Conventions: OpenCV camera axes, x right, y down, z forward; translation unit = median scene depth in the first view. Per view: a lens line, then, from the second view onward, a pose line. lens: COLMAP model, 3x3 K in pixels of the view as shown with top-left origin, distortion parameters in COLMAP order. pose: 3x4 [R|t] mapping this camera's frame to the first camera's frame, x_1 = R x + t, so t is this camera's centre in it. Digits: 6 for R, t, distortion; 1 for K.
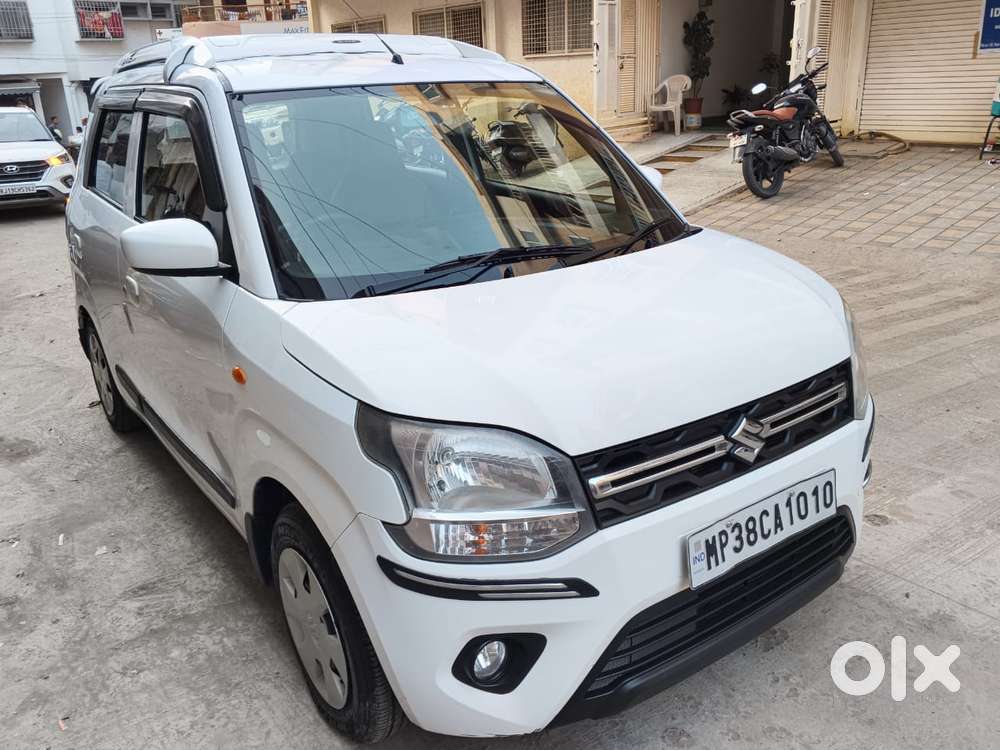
lens RADIAL K [[803.6, 0, 496.5], [0, 803.6, 381.9], [0, 0, 1]] dist [-0.004401, -0.010548]
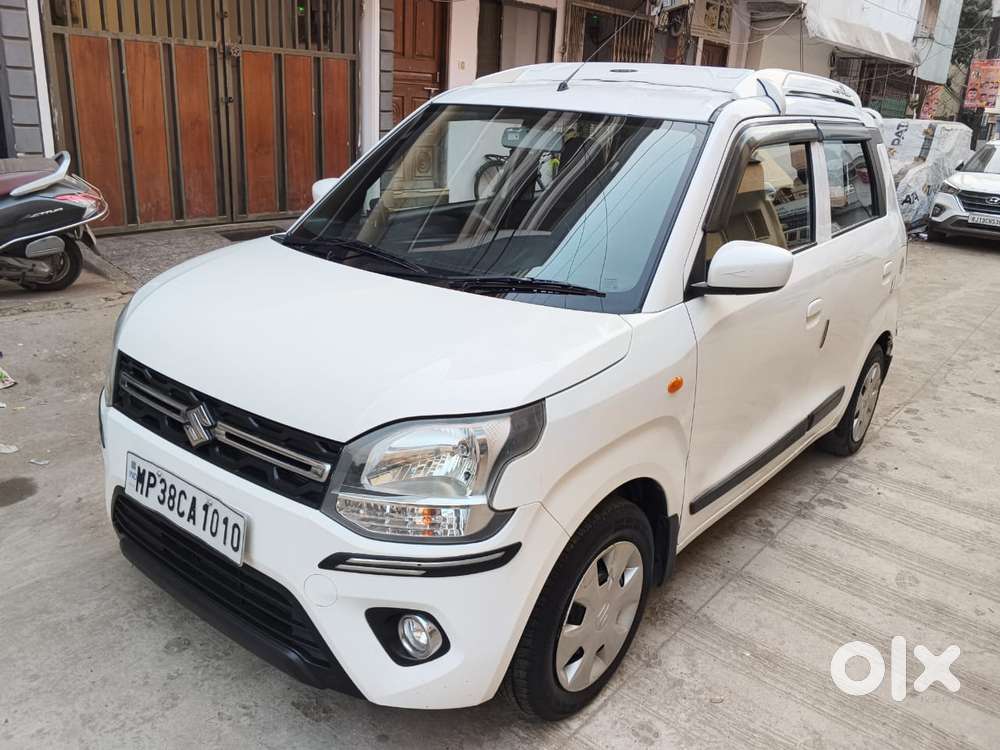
lens RADIAL K [[816.6, 0, 500.0], [0, 816.6, 375.0], [0, 0, 1]] dist [-0.032865, -0.005214]
pose [[0.284820, 0.348306, -0.893063, 1.067928], [-0.389330, 0.893380, 0.224262, -0.305023], [0.875956, 0.283822, 0.390059, 0.693477]]
